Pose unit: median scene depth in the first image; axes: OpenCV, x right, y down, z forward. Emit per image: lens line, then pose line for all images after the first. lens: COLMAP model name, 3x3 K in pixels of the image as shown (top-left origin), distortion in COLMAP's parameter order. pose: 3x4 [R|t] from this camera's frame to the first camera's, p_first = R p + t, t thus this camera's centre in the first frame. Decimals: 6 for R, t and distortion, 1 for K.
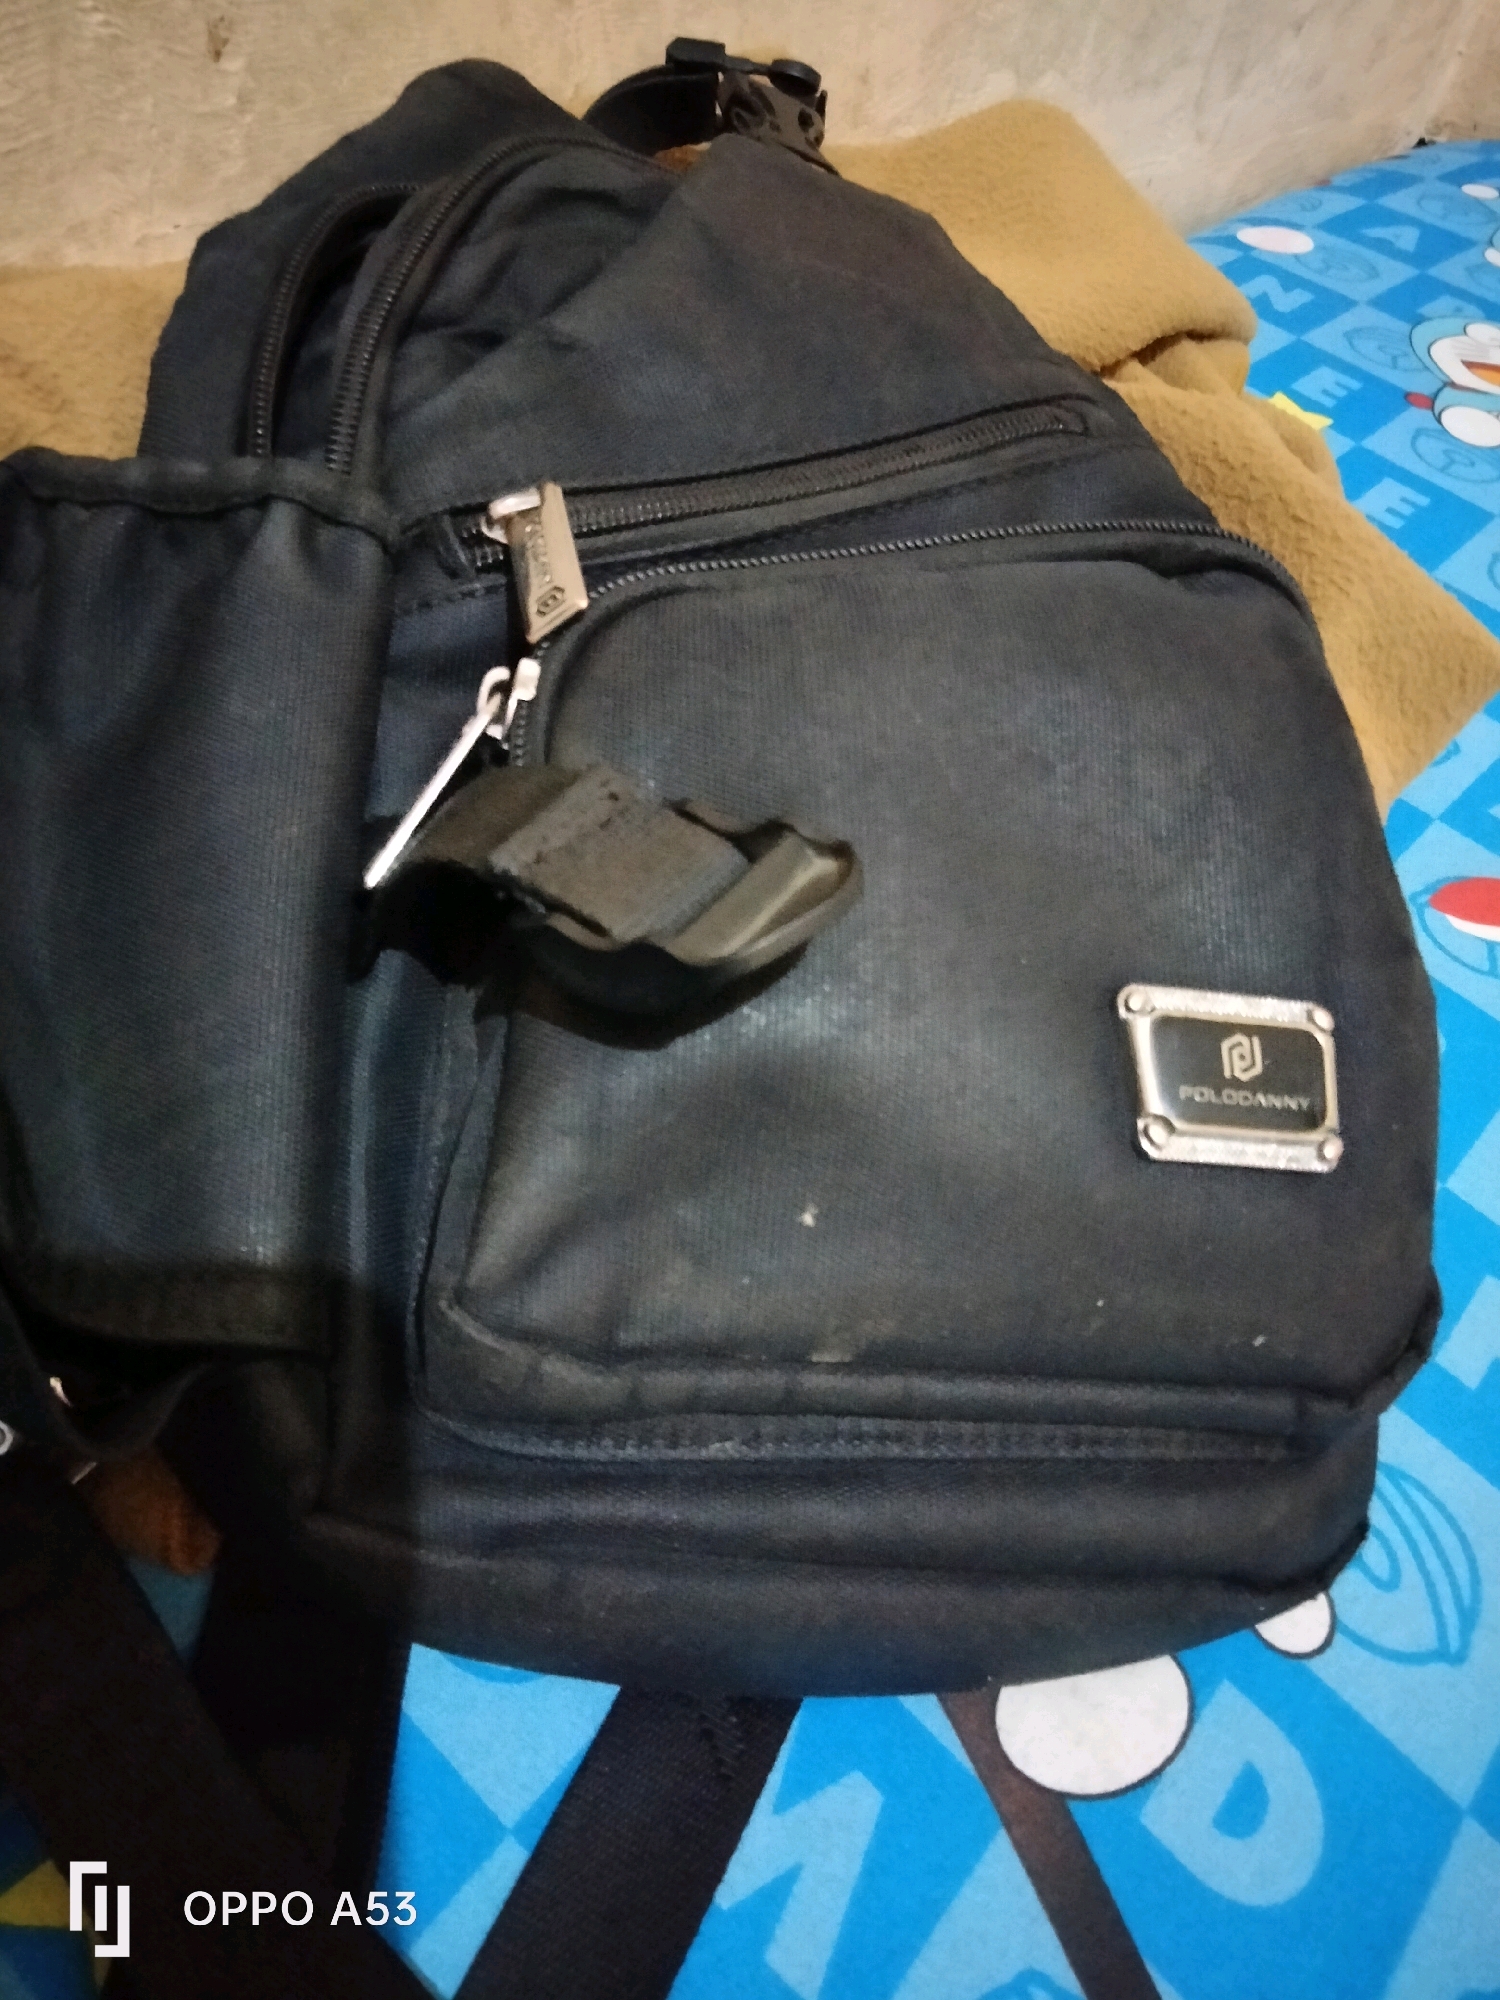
lens RADIAL K [[1345.7, 0, 750.0], [0, 1345.7, 1000.0], [0, 0, 1]] dist [0.042057, -0.027092]
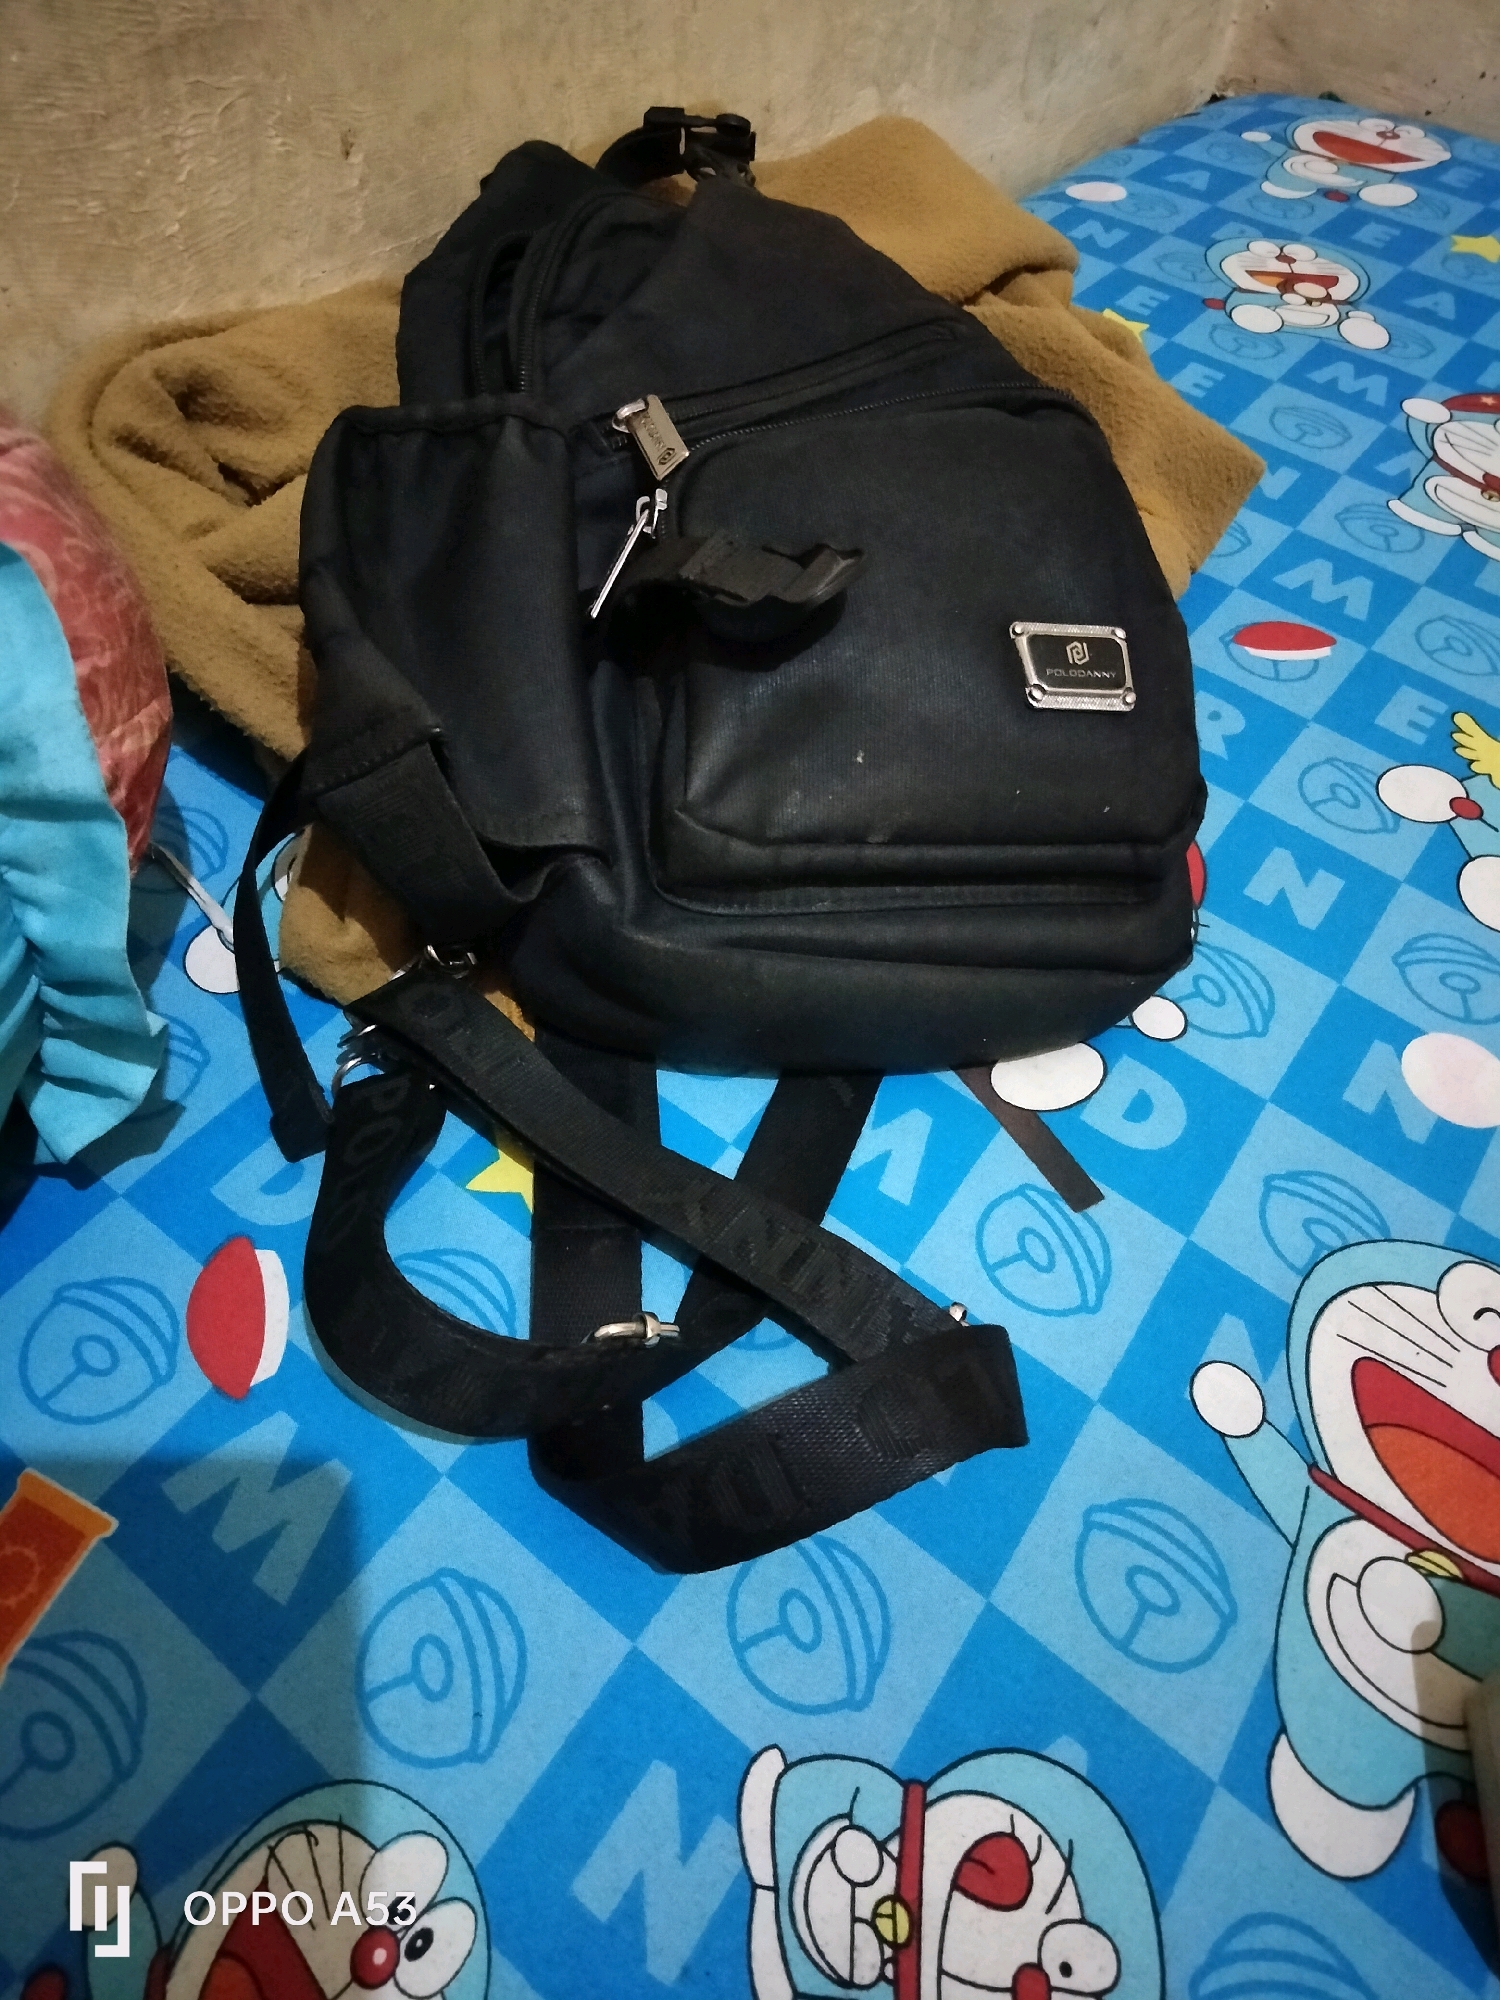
lens RADIAL K [[1481.7, 0, 733.6], [0, 1481.7, 1024.4], [0, 0, 1]] dist [0.040929, -0.047185]
pose [[0.992509, -0.118672, 0.029048, -0.173071], [0.119020, 0.992836, -0.010554, 0.396863], [-0.027587, 0.013932, 0.999522, -0.788335]]
